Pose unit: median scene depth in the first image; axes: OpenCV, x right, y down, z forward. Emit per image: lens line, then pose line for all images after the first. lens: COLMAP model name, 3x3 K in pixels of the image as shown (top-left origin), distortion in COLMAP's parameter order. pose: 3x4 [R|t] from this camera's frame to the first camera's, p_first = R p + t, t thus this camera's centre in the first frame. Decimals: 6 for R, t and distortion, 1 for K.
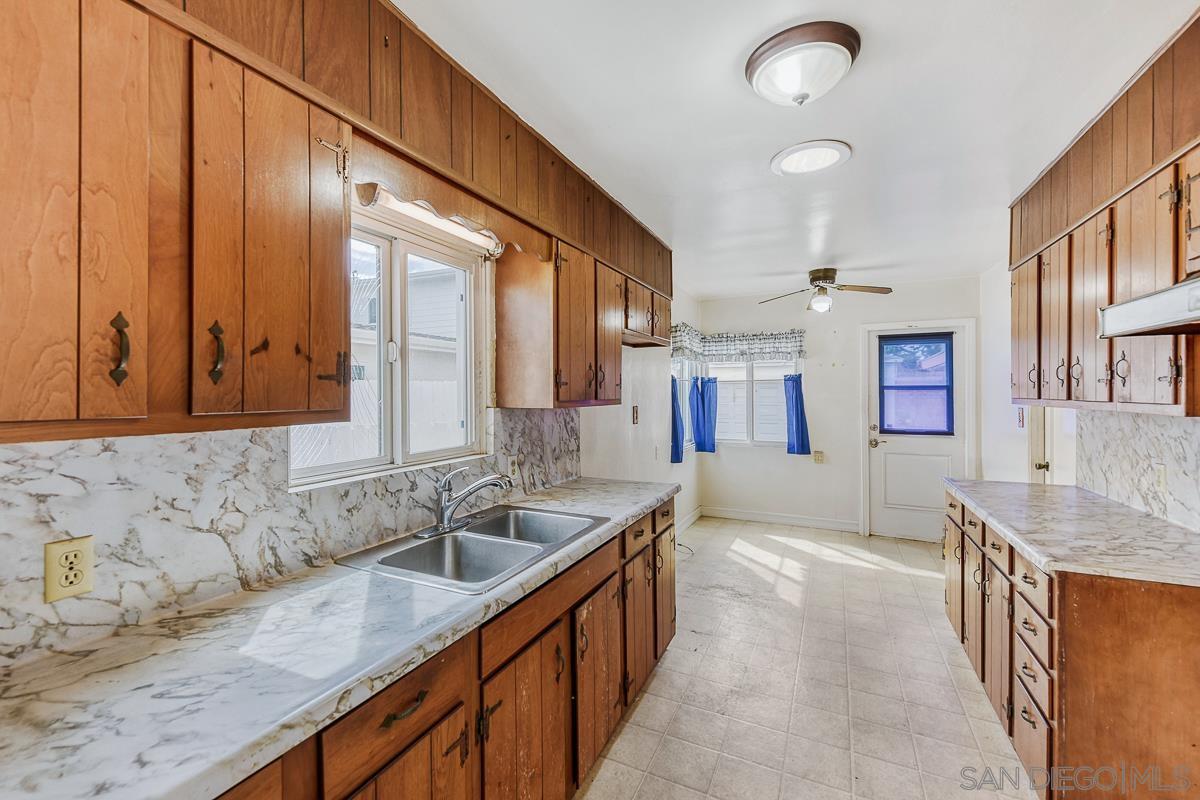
lens RADIAL K [[491.8, 0, 599.6], [0, 491.8, 394.9], [0, 0, 1]] dist [0.007557, -0.000285]
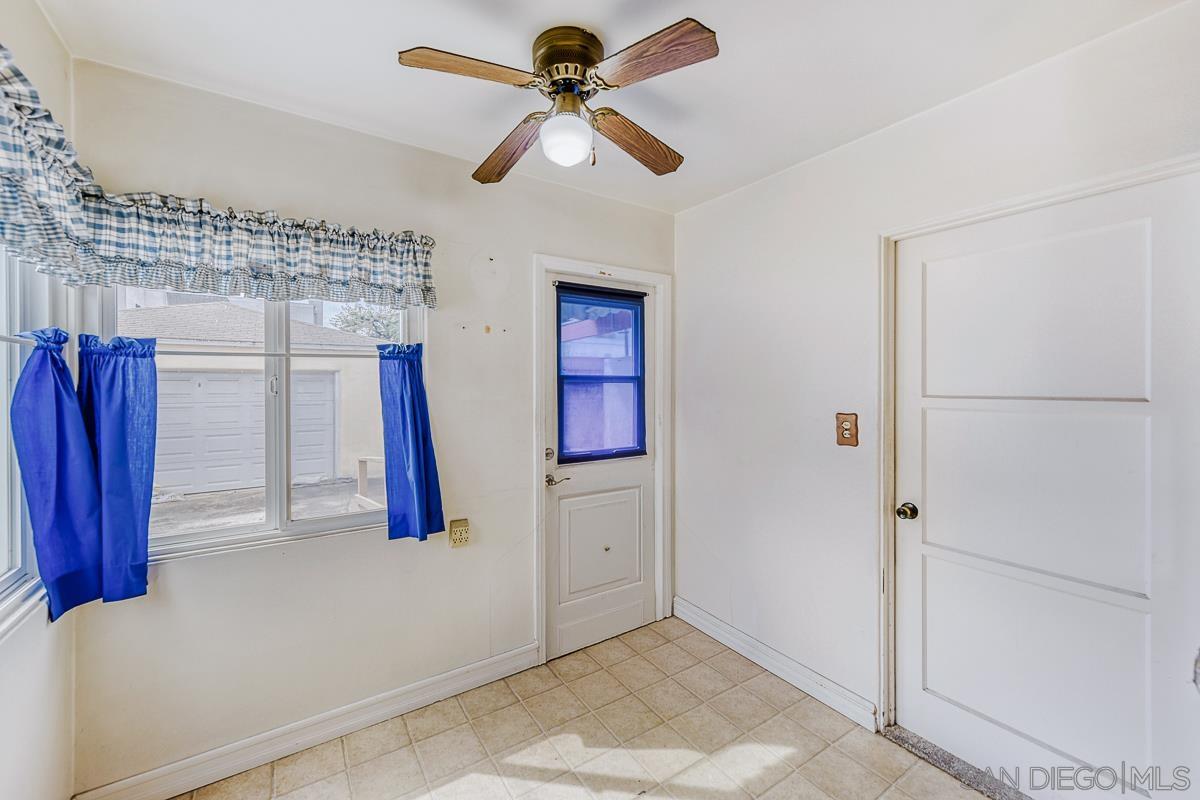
lens RADIAL K [[491.8, 0, 604.7], [0, 491.8, 384.3], [0, 0, 1]] dist [0.007557, -0.000285]
pose [[0.514349, 0.003328, 0.857575, 0.129498], [0.005530, 0.999959, -0.007197, -0.004145], [-0.857563, 0.008444, 0.514309, 0.657076]]
